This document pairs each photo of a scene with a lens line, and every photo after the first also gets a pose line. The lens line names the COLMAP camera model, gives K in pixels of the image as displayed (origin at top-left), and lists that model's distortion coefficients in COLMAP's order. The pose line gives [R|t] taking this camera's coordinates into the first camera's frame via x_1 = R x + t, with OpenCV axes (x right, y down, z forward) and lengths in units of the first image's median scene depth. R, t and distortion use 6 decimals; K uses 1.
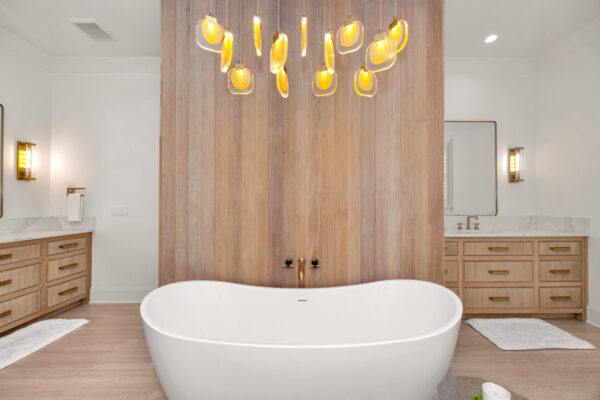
lens RADIAL K [[236.8, 0, 299.7], [0, 236.8, 206.1], [0, 0, 1]] dist [-0.001674, -0.000006]
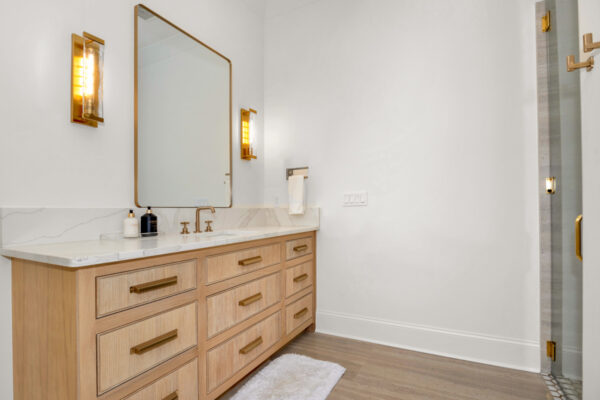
lens RADIAL K [[297.9, 0, 293.8], [0, 297.9, 207.7], [0, 0, 1]] dist [-0.013996, -0.001114]
pose [[0.885912, -0.013058, -0.463670, -0.592627], [0.011946, 0.999914, -0.005336, 0.053705], [0.463700, -0.000811, 0.885992, 0.216048]]
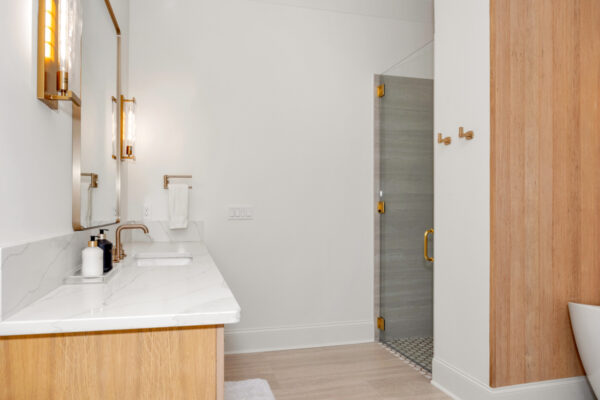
lens RADIAL K [[322.4, 0, 269.8], [0, 322.4, 212.4], [0, 0, 1]] dist [-0.013674, 0.002304]
pose [[0.981396, 0.003137, 0.191970, -0.959902], [-0.003314, 0.999994, 0.000602, 0.021533], [-0.191967, -0.001227, 0.981401, 0.124411]]
